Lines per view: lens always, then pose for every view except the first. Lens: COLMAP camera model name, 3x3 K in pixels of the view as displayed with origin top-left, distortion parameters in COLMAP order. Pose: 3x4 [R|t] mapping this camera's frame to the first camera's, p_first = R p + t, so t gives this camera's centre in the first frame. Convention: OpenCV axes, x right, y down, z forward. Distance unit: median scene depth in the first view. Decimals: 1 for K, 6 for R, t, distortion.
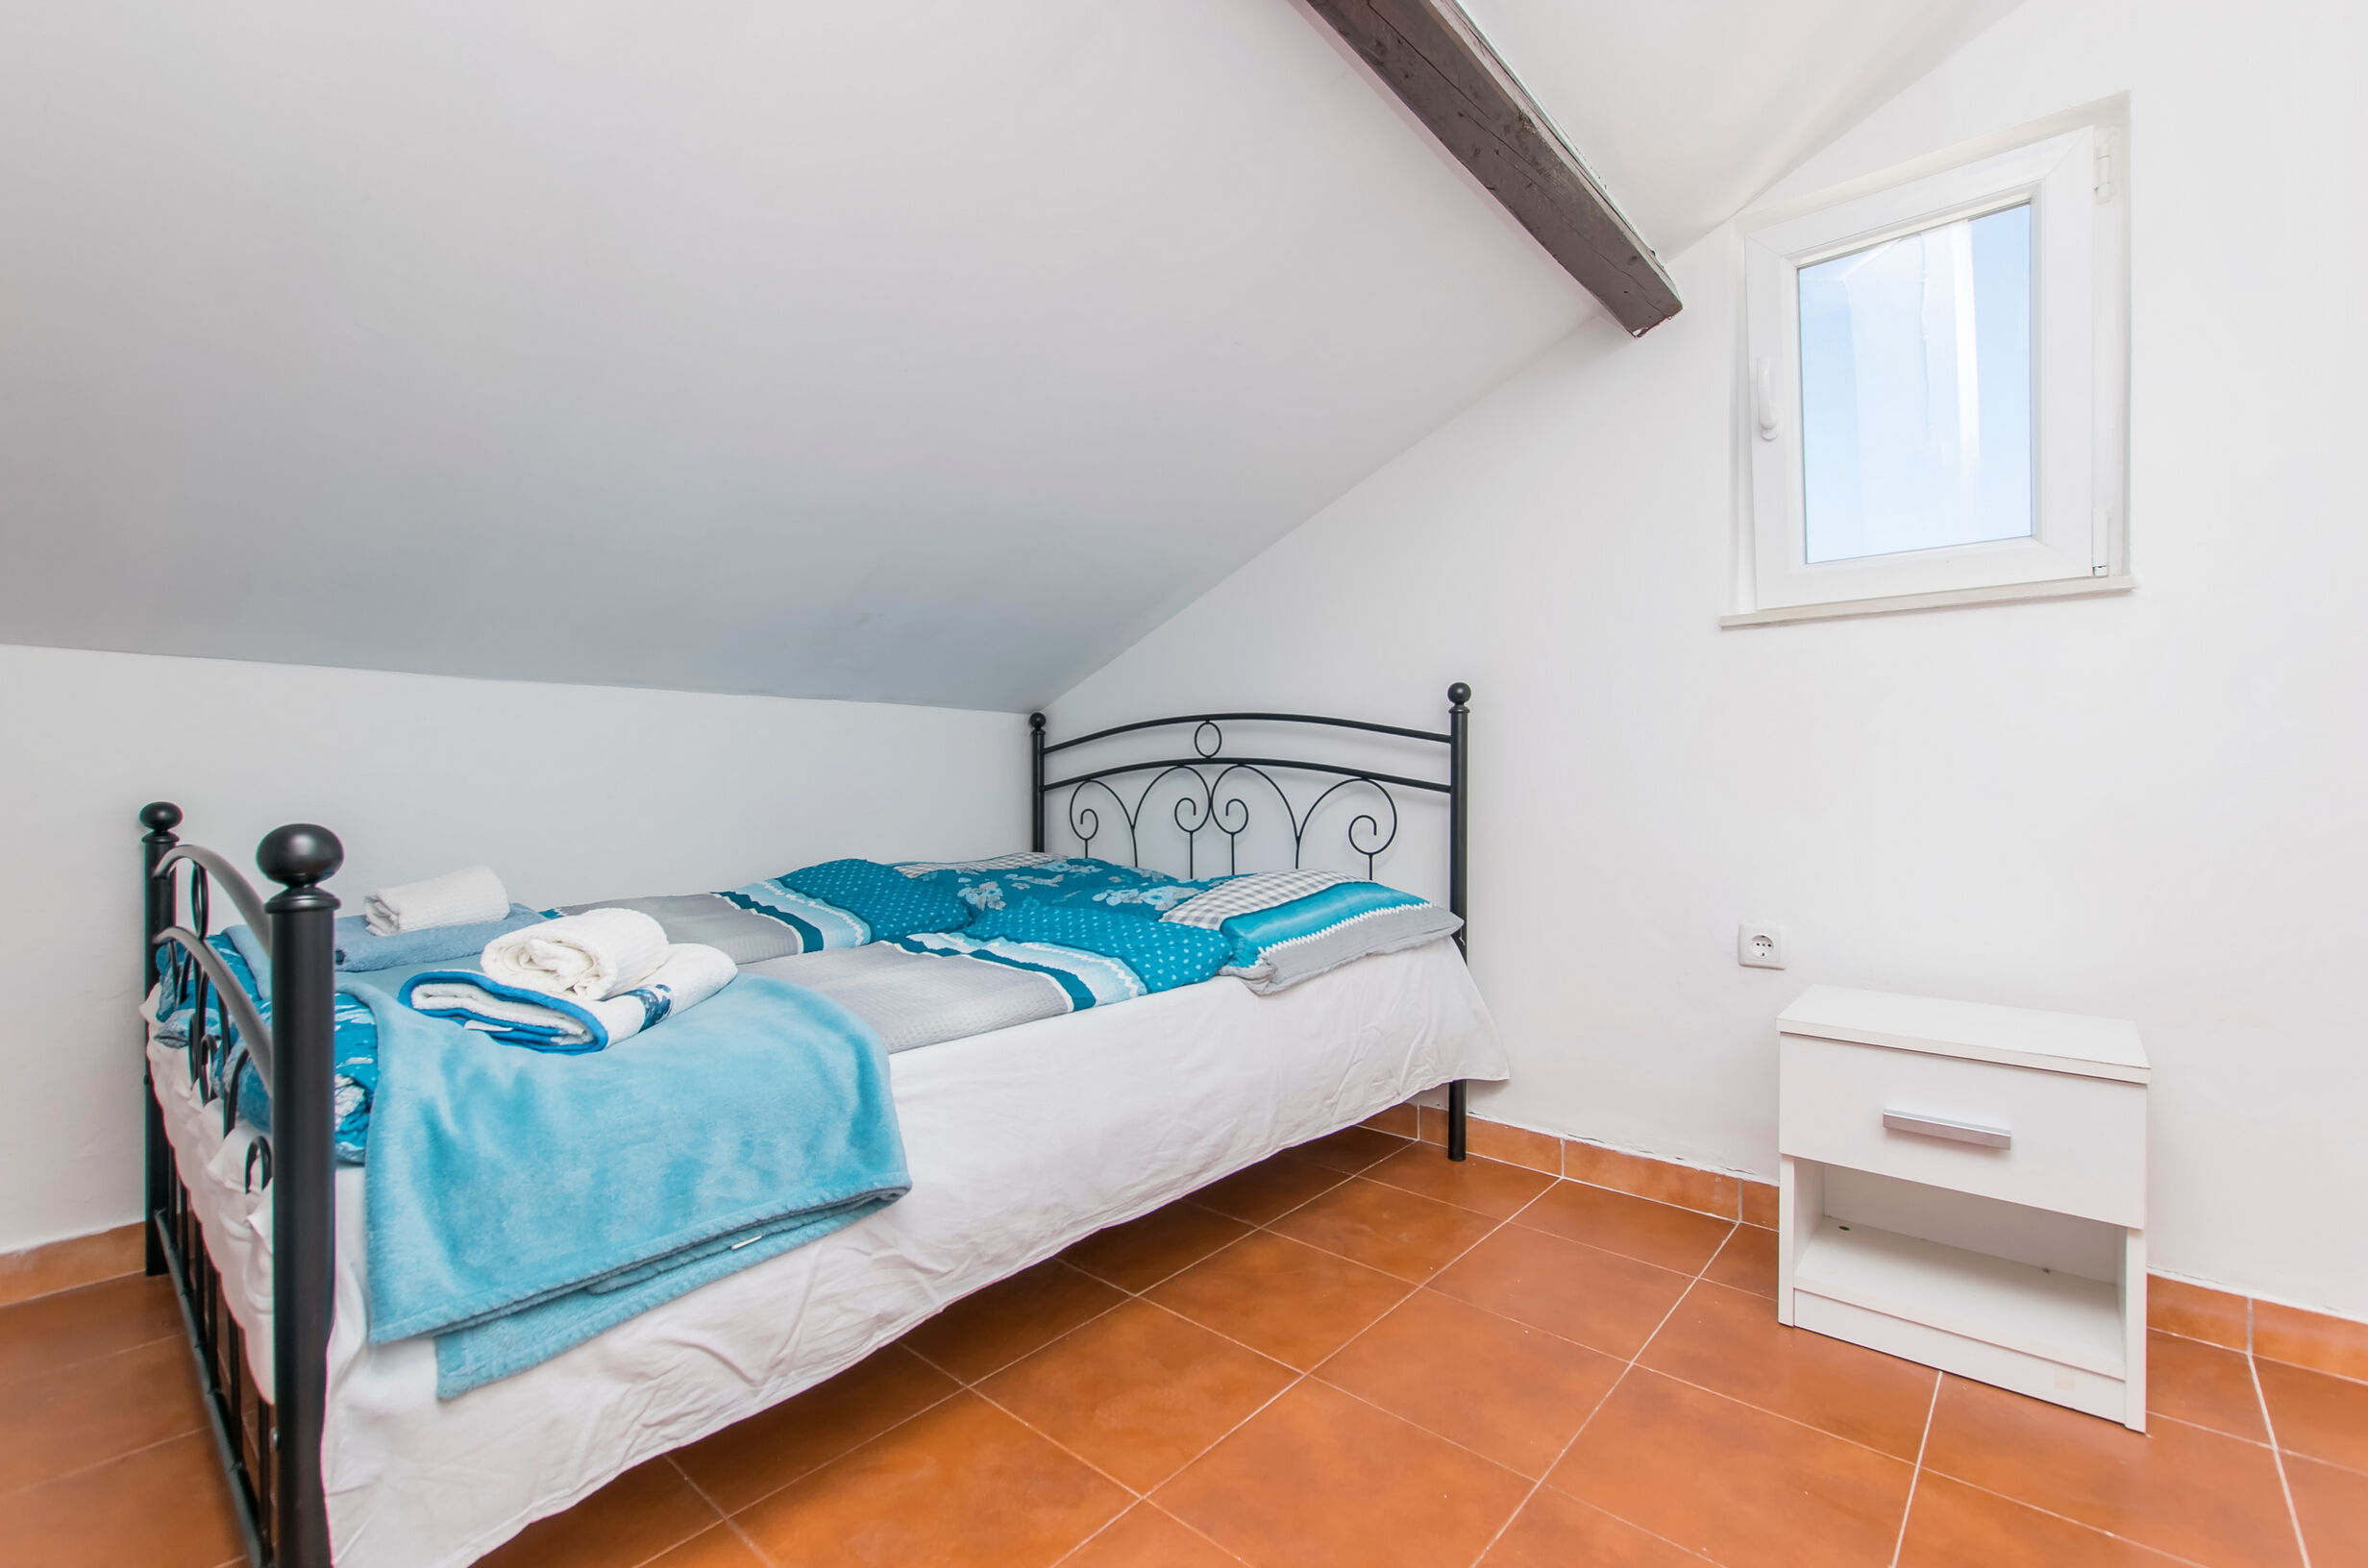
lens RADIAL K [[1018.2, 0, 1180.5], [0, 1018.2, 779.8], [0, 0, 1]] dist [-0.004971, -0.002198]
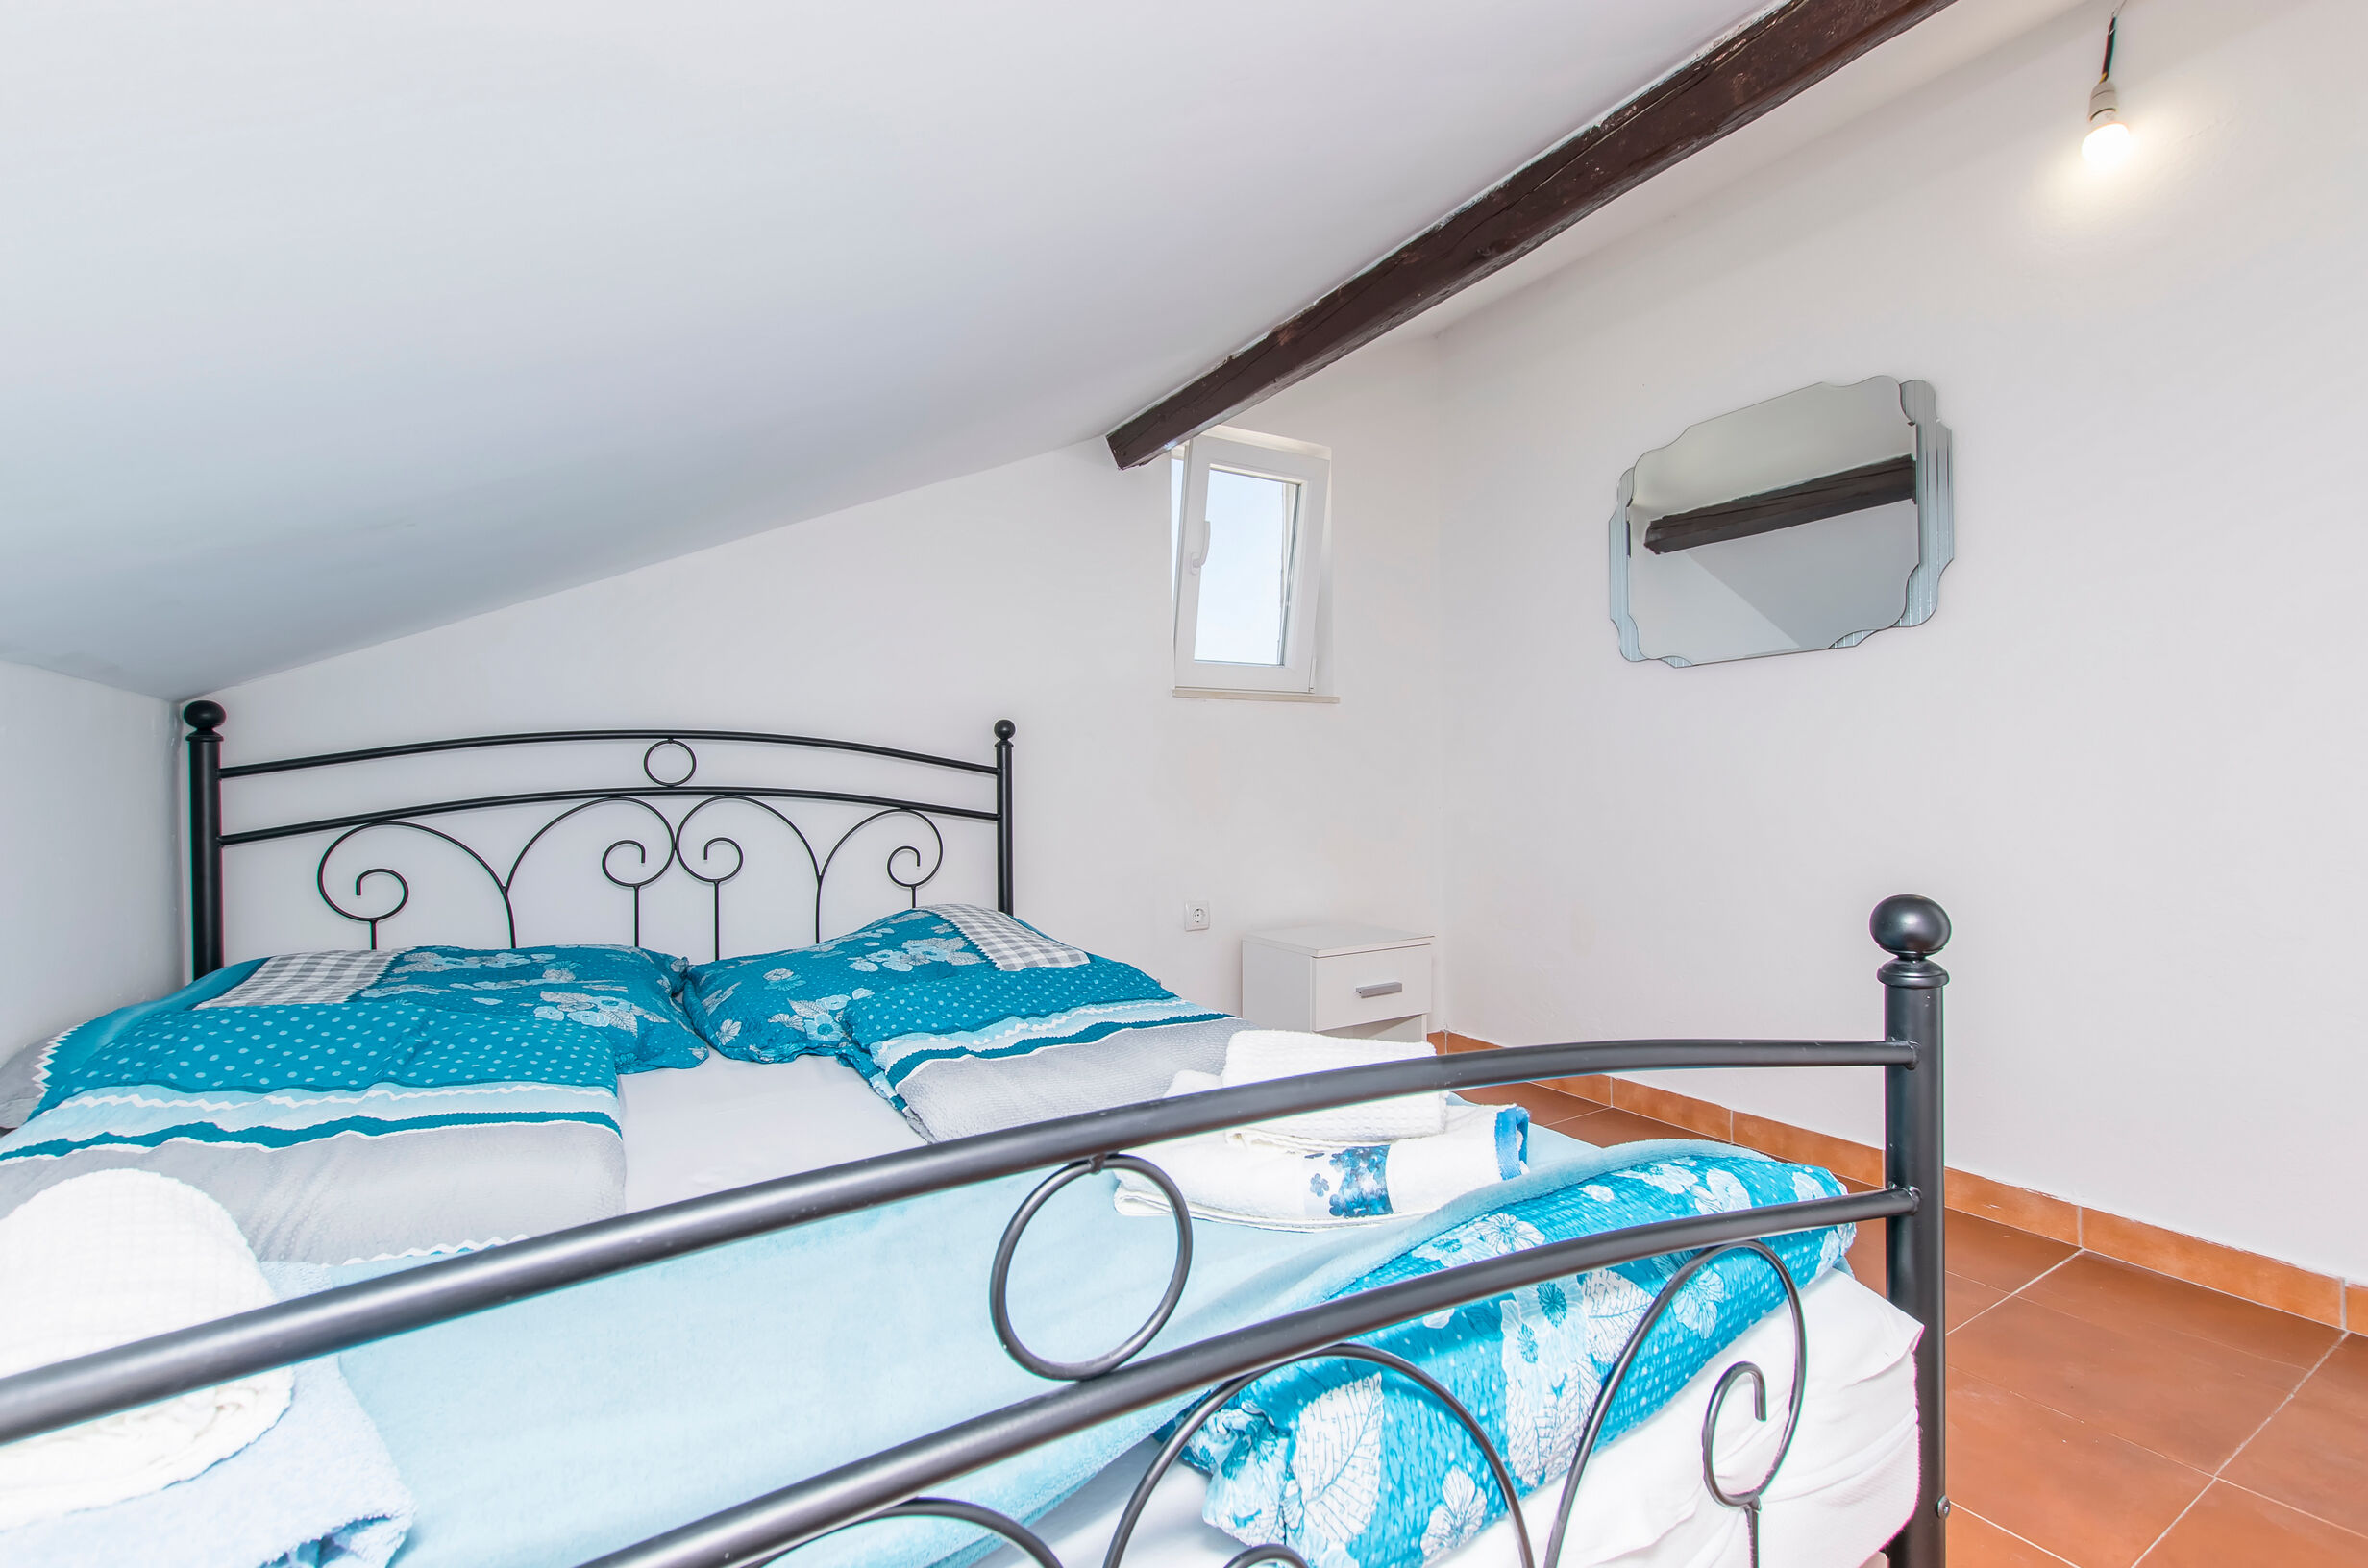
lens RADIAL K [[1018.2, 0, 1185.2], [0, 1018.2, 789.9], [0, 0, 1]] dist [-0.004971, -0.002198]
pose [[0.285265, -0.006531, 0.958426, -0.610628], [0.010004, 0.999943, 0.003836, -0.018317], [-0.958396, 0.008494, 0.285314, 0.417586]]
